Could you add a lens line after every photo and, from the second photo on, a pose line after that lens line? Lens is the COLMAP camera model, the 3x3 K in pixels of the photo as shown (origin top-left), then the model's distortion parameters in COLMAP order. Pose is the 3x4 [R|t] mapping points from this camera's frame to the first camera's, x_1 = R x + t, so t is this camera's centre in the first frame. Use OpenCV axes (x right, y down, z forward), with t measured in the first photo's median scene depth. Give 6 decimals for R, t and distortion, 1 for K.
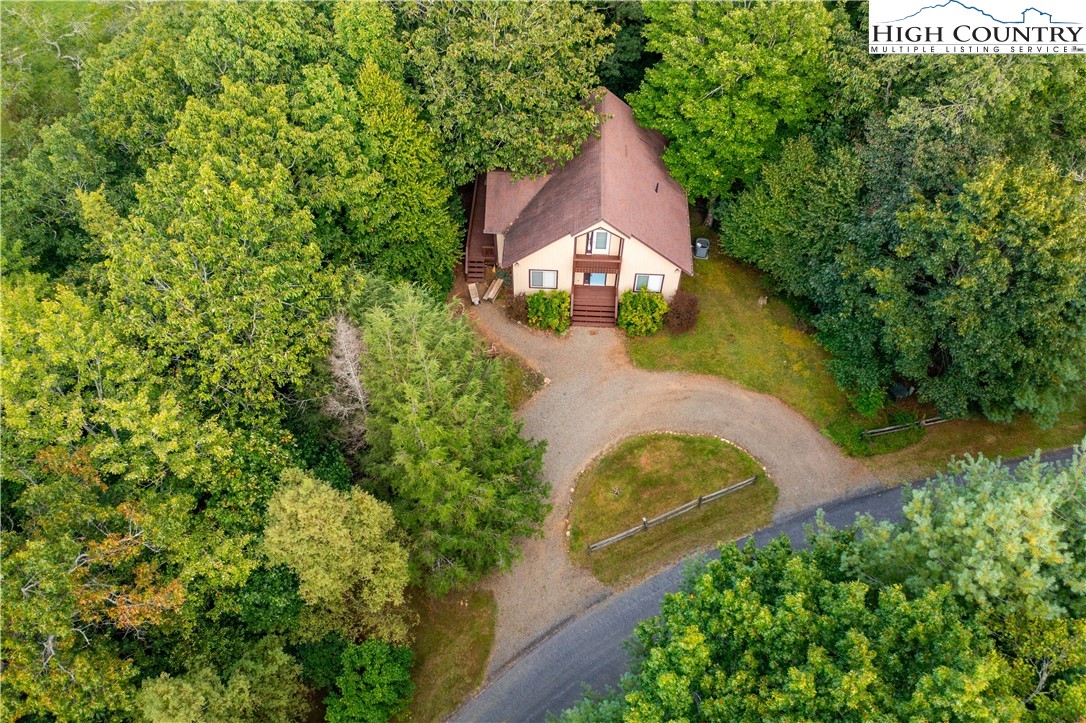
lens RADIAL K [[850.6, 0, 543.0], [0, 850.6, 361.5], [0, 0, 1]] dist [-0.026649, 0.004027]
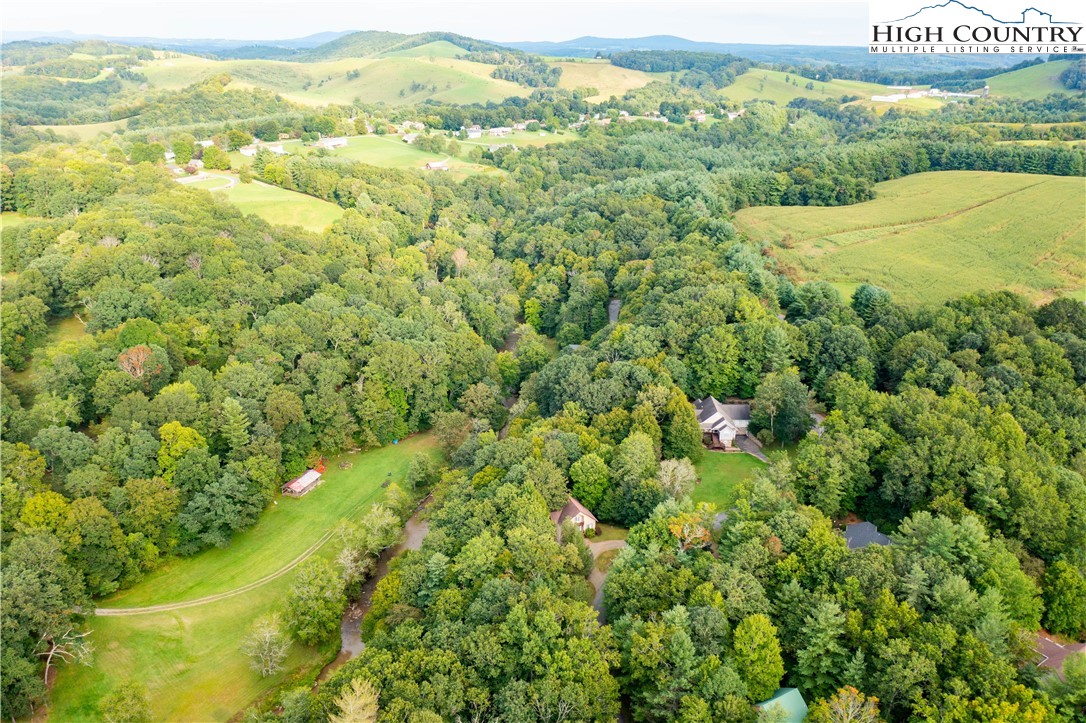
lens RADIAL K [[850.6, 0, 543.0], [0, 850.6, 361.5], [0, 0, 1]] dist [-0.026649, 0.004027]
pose [[0.909906, -0.150854, 0.386412, -1.918937], [0.340131, 0.804555, -0.486829, 1.474456], [-0.237449, 0.574399, 0.783379, -3.353439]]
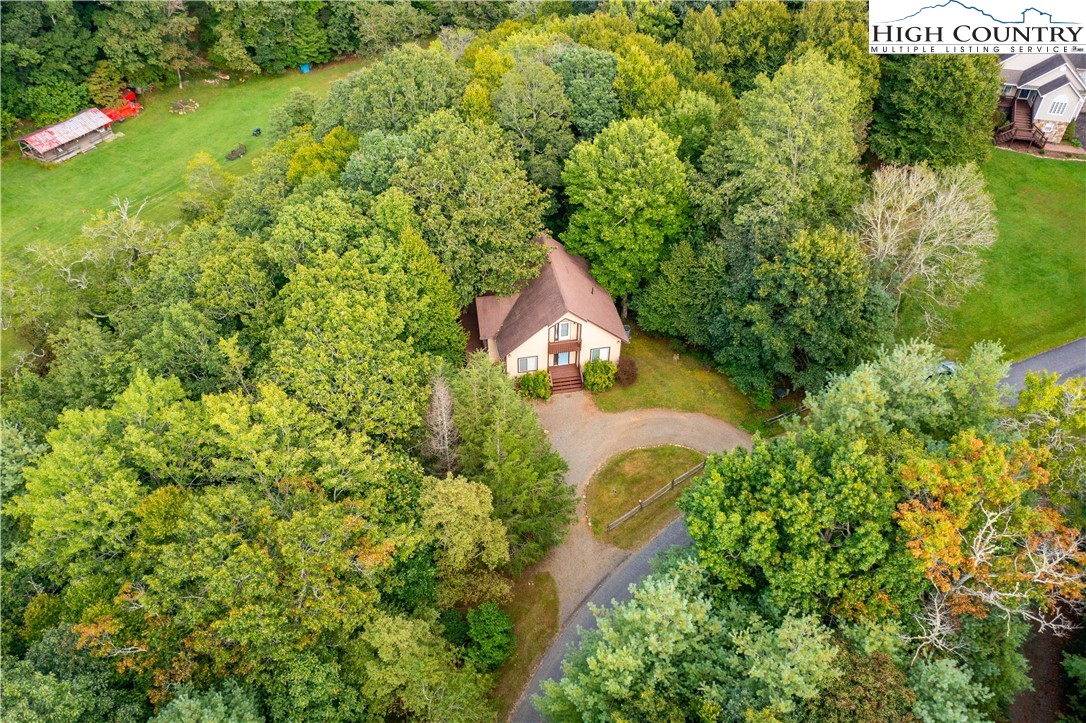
lens RADIAL K [[850.6, 0, 543.0], [0, 850.6, 361.5], [0, 0, 1]] dist [-0.026649, 0.004027]
pose [[0.971507, -0.159103, 0.175672, -0.247353], [0.192170, 0.962609, -0.190929, 0.192793], [-0.138726, 0.219248, 0.965756, -0.411939]]
